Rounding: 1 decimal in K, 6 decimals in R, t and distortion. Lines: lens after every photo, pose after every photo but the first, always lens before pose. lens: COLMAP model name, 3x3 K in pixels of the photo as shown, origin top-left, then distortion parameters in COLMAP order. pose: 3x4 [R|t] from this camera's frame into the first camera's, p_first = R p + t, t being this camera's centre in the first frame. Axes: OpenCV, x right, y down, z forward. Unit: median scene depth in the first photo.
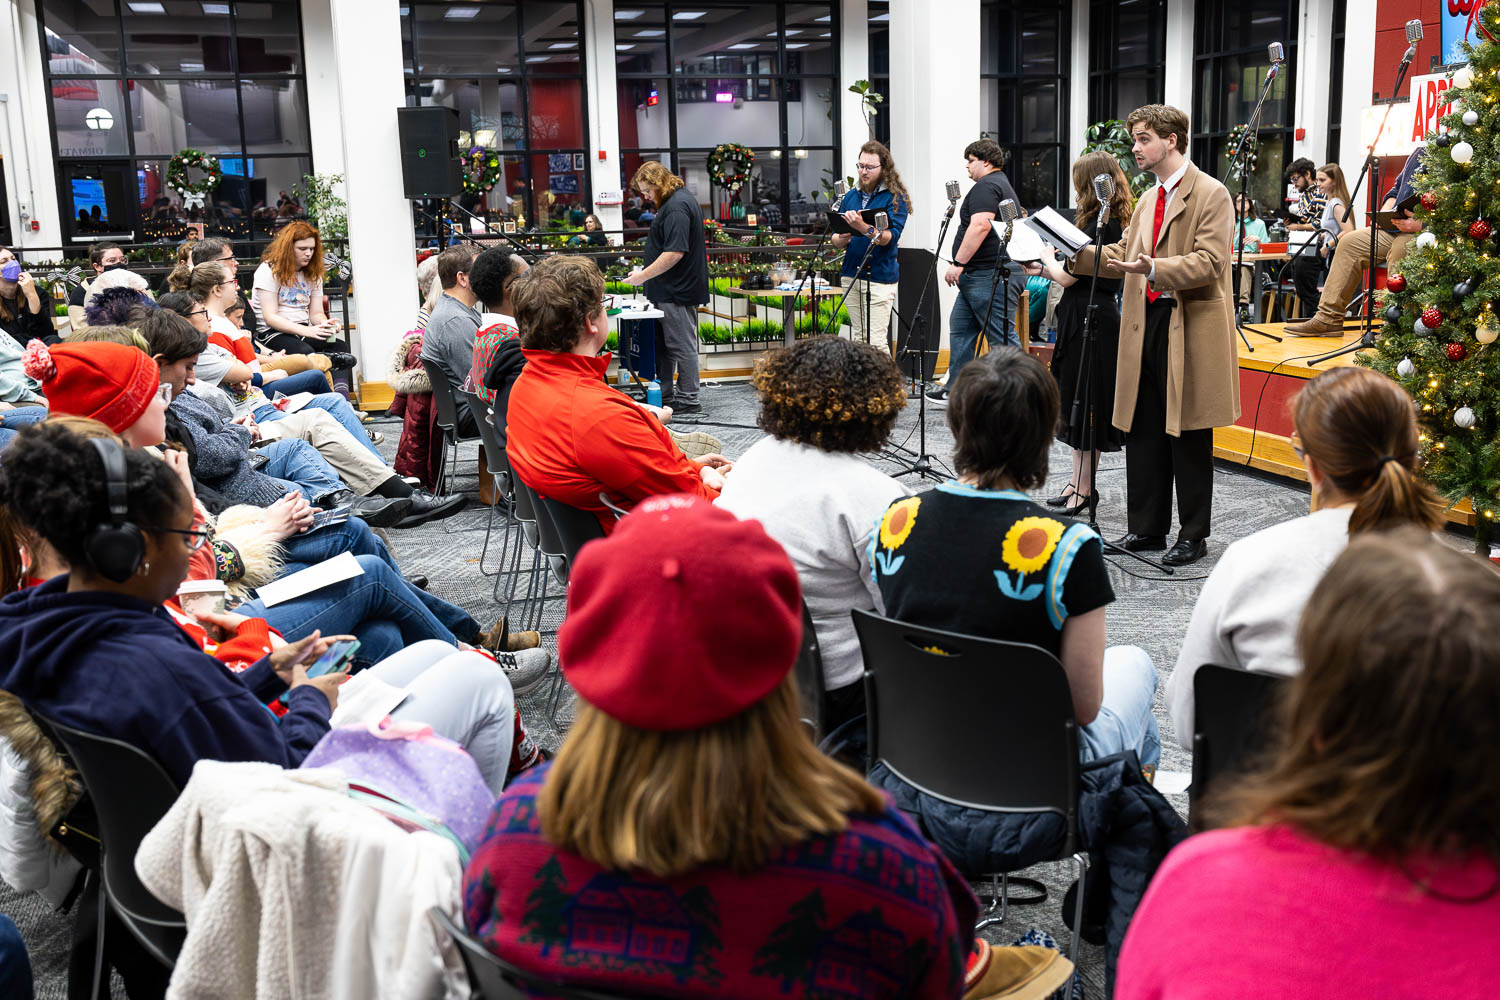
lens RADIAL K [[1522.2, 0, 747.2], [0, 1522.2, 494.0], [0, 0, 1]] dist [-0.009084, 0.000000]
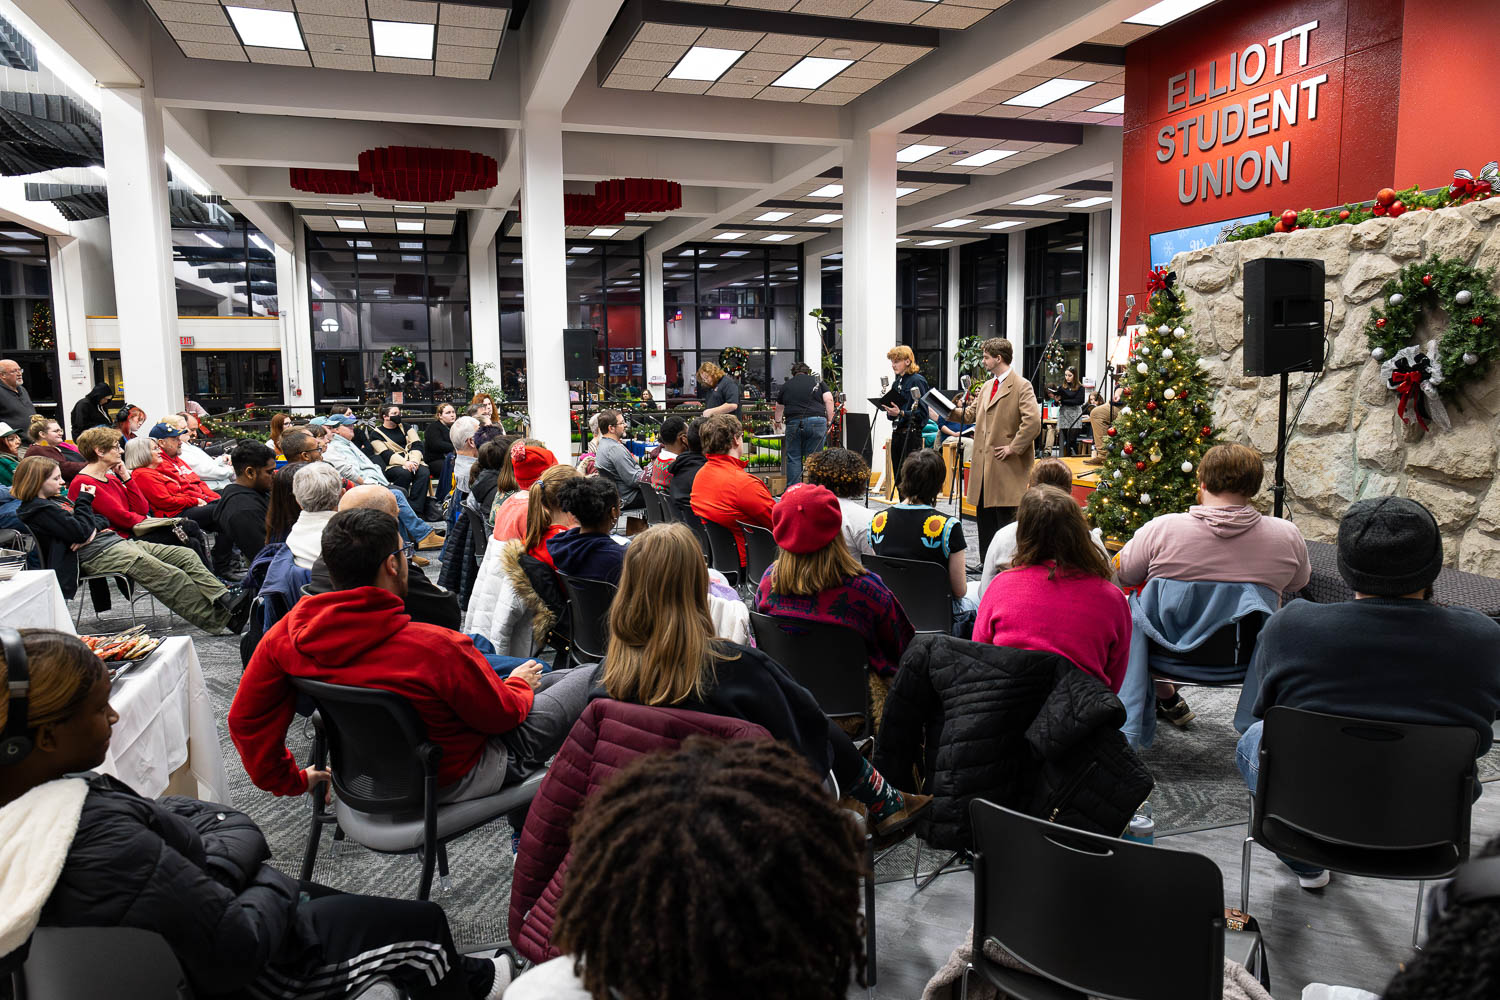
lens RADIAL K [[1069.3, 0, 753.9], [0, 1069.3, 508.0], [0, 0, 1]] dist [-0.003771, -0.002142]
pose [[0.999533, 0.009795, 0.028950, -0.023907], [-0.007688, 0.997375, -0.071997, 0.019001], [-0.029579, 0.071741, 0.996985, -0.109816]]
